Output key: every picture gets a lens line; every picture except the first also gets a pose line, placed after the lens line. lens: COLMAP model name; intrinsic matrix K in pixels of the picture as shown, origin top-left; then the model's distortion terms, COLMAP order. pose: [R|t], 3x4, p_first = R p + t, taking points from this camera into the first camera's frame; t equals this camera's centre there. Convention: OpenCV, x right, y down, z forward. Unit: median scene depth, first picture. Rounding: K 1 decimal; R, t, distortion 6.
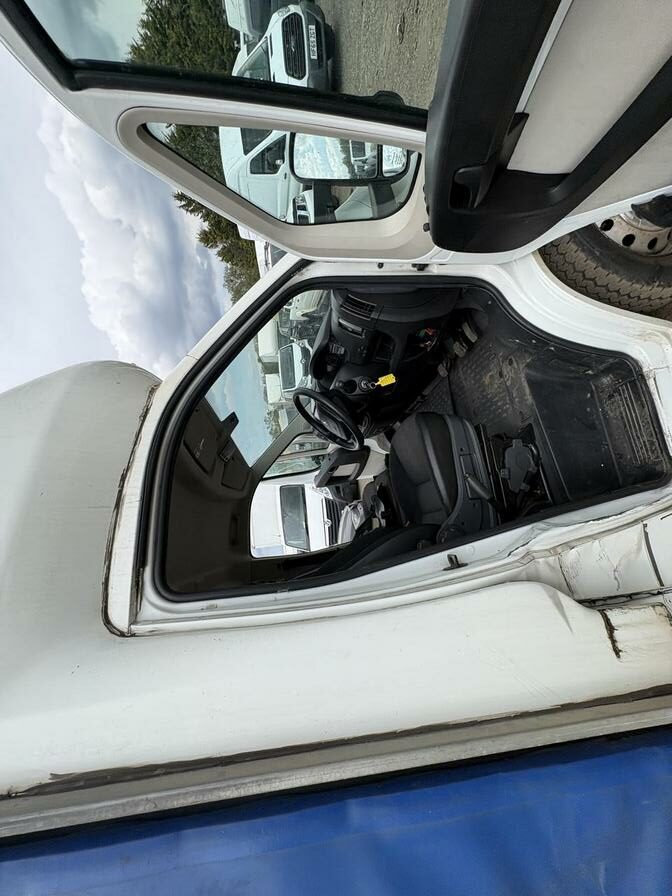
lens RADIAL K [[357.1, 0, 335.6], [0, 357.1, 447.8], [0, 0, 1]] dist [0.003038, -0.000484]
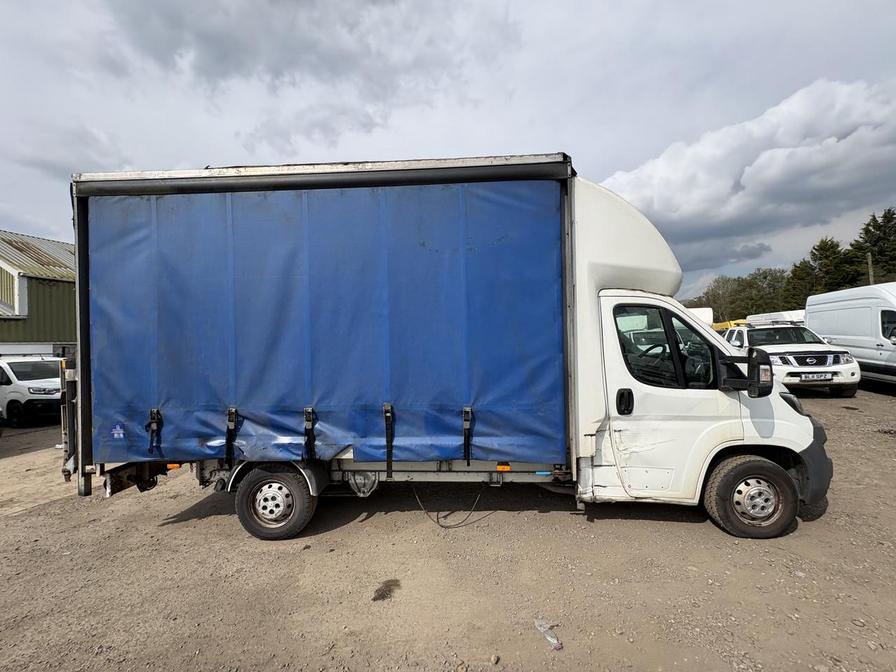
lens RADIAL K [[357.1, 0, 441.6], [0, 357.1, 335.8], [0, 0, 1]] dist [0.003038, -0.000484]
pose [[-0.076924, 0.991284, -0.106955, 0.186561], [-0.951922, -0.041116, 0.303567, 0.532117], [0.296524, 0.125164, 0.946788, -1.689032]]
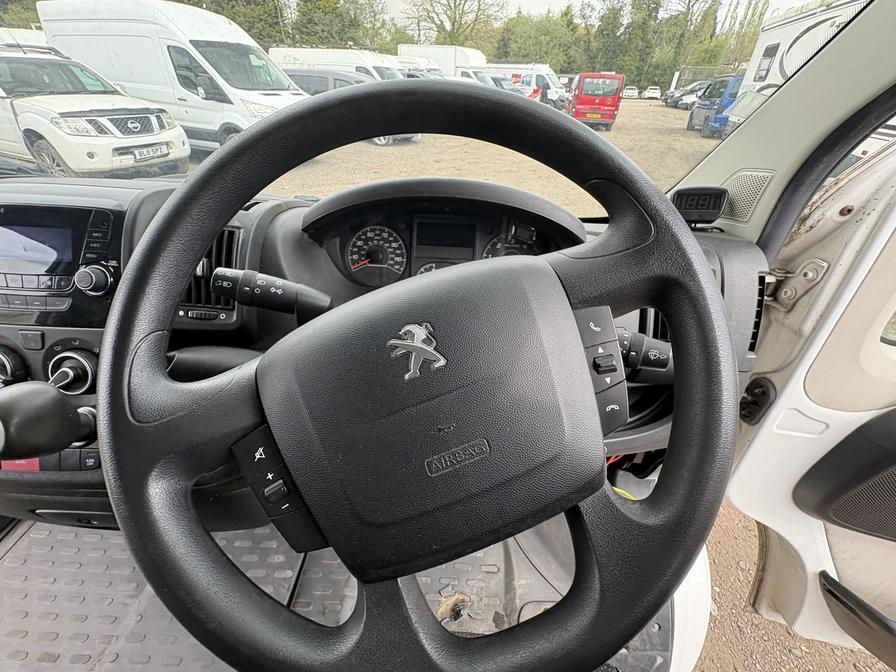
lens RADIAL K [[357.1, 0, 444.2], [0, 357.1, 334.3], [0, 0, 1]] dist [0.003038, -0.000484]
pose [[0.059231, 0.879855, 0.471537, -0.118000], [-0.270530, 0.468838, -0.840836, -0.000178], [-0.960888, -0.077761, 0.265797, 1.054894]]
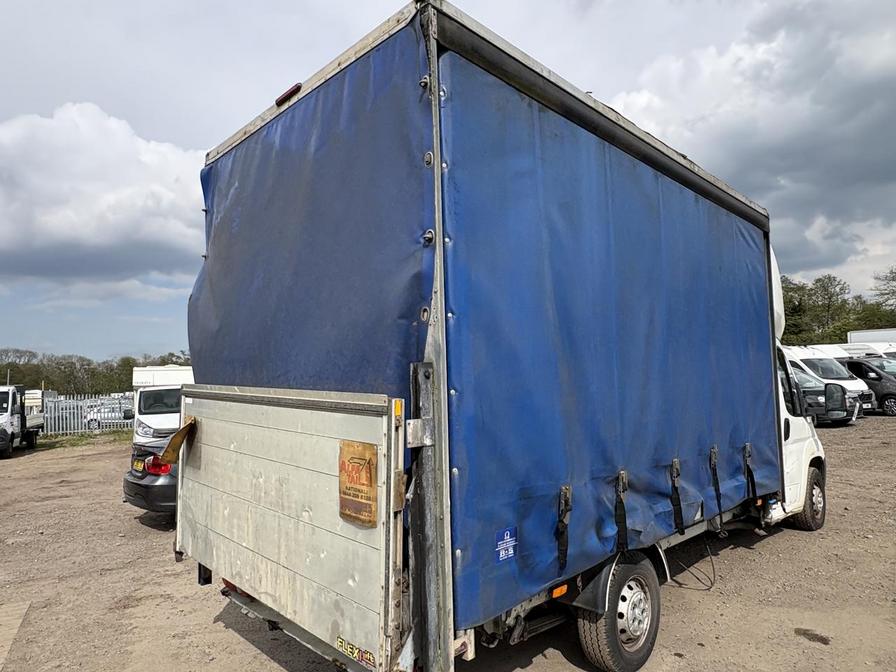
lens RADIAL K [[574.8, 0, 442.0], [0, 574.8, 343.1], [0, 0, 1]] dist [0.004703, 0.003691]
pose [[0.022587, 0.977036, -0.211876, 0.465415], [-0.860647, -0.088834, -0.501394, 4.220902], [-0.508701, 0.193675, 0.838876, -1.573968]]
